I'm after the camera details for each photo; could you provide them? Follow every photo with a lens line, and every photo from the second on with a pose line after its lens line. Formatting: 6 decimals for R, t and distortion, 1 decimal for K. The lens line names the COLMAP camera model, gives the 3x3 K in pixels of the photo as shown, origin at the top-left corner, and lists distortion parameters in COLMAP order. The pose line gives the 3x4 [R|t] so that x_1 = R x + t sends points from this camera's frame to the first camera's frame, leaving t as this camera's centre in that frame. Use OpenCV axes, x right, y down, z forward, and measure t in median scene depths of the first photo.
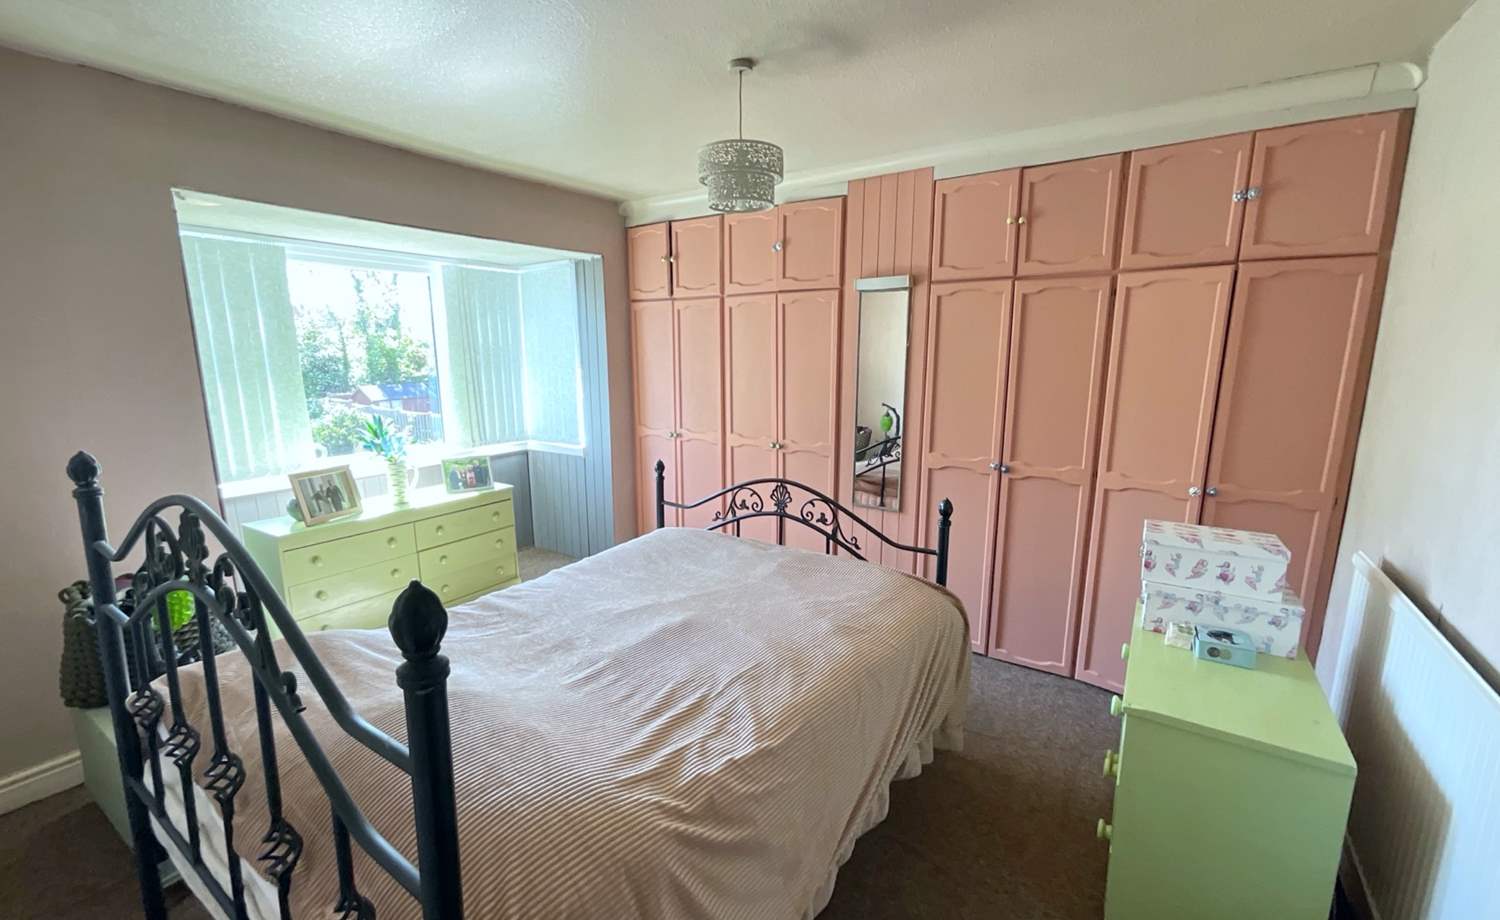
lens RADIAL K [[612.7, 0, 749.2], [0, 612.7, 461.2], [0, 0, 1]] dist [0.001411, 0.000163]
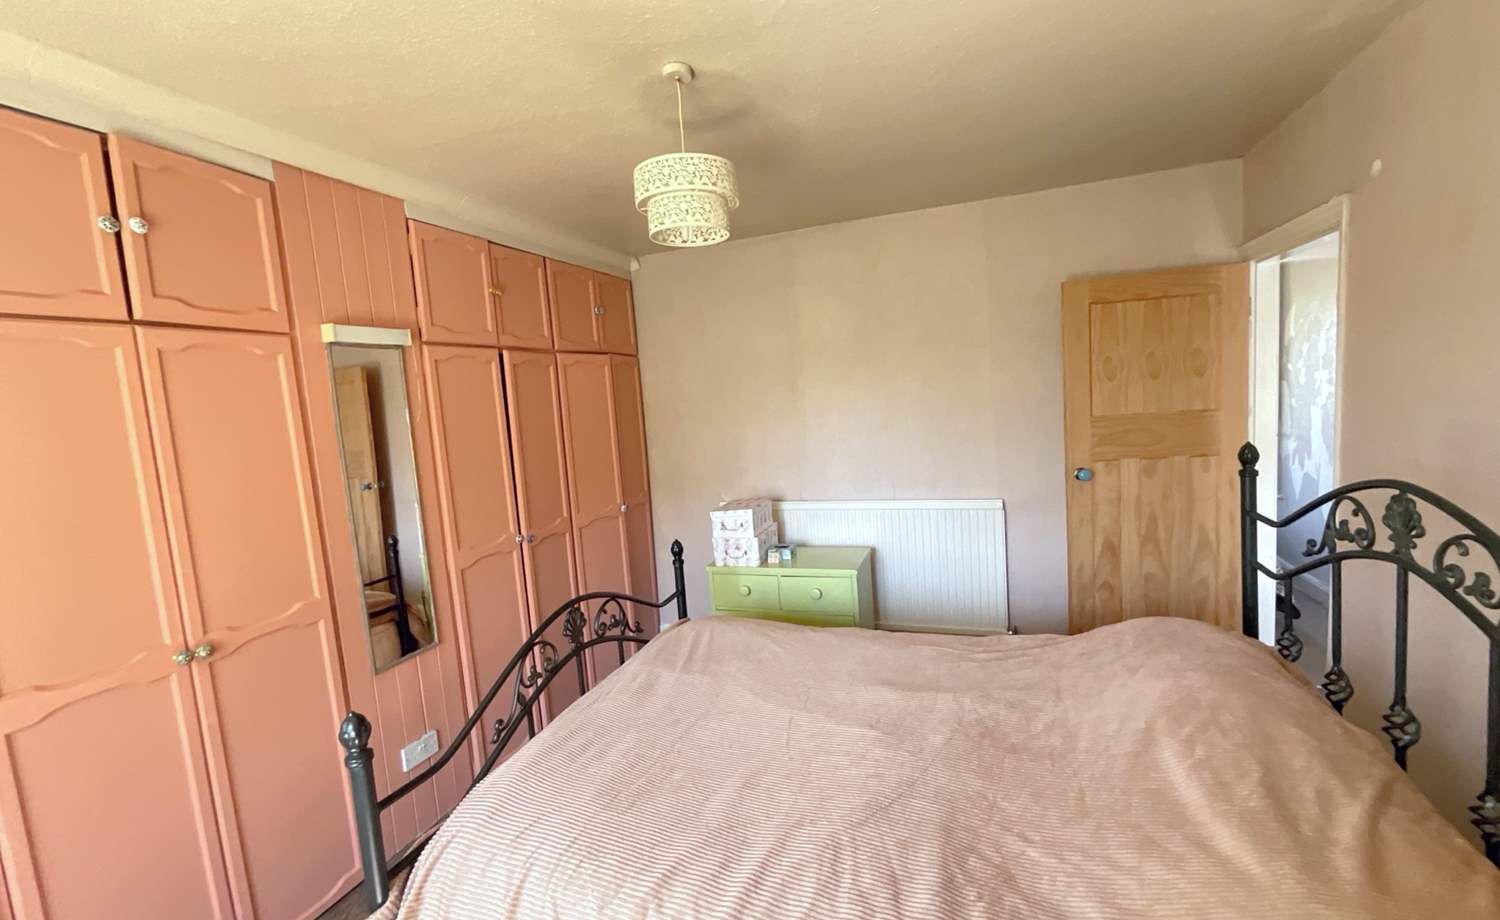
lens RADIAL K [[611.3, 0, 749.1], [0, 611.3, 461.5], [0, 0, 1]] dist [-0.007476, 0.008385]
pose [[-0.234437, -0.086468, 0.968278, -0.630196], [0.245915, 0.958366, 0.145123, -0.167591], [-0.940513, 0.272137, -0.203413, 0.871021]]
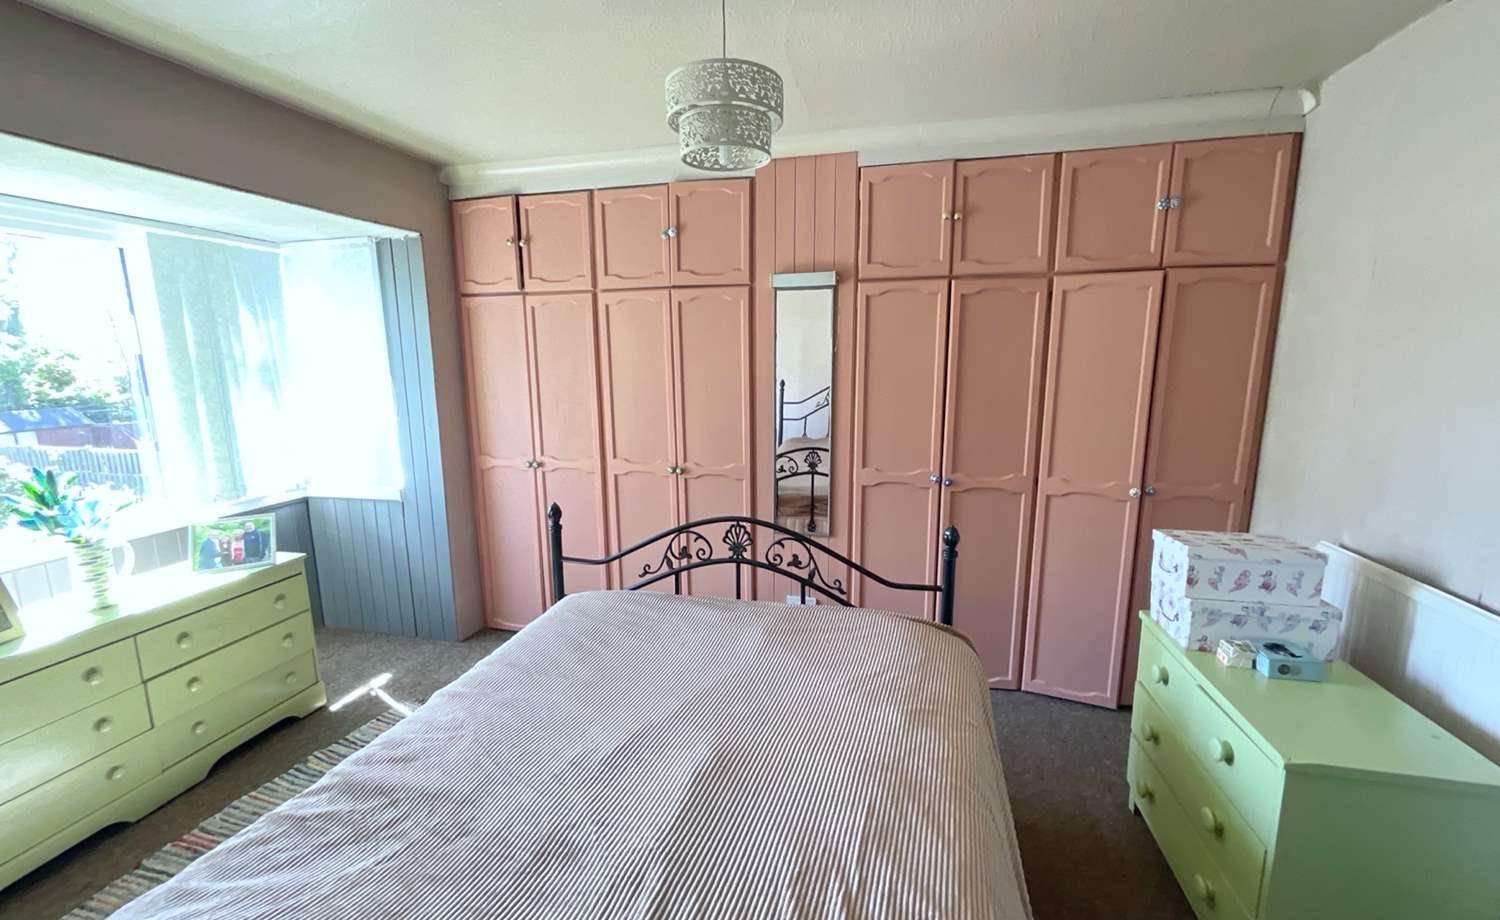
lens RADIAL K [[611.3, 0, 749.1], [0, 611.3, 461.5], [0, 0, 1]] dist [-0.007476, 0.008385]
pose [[0.937431, -0.064263, 0.342189, -0.192720], [0.068893, 0.997623, -0.001381, -0.038855], [-0.341287, 0.024869, 0.939630, 0.235271]]
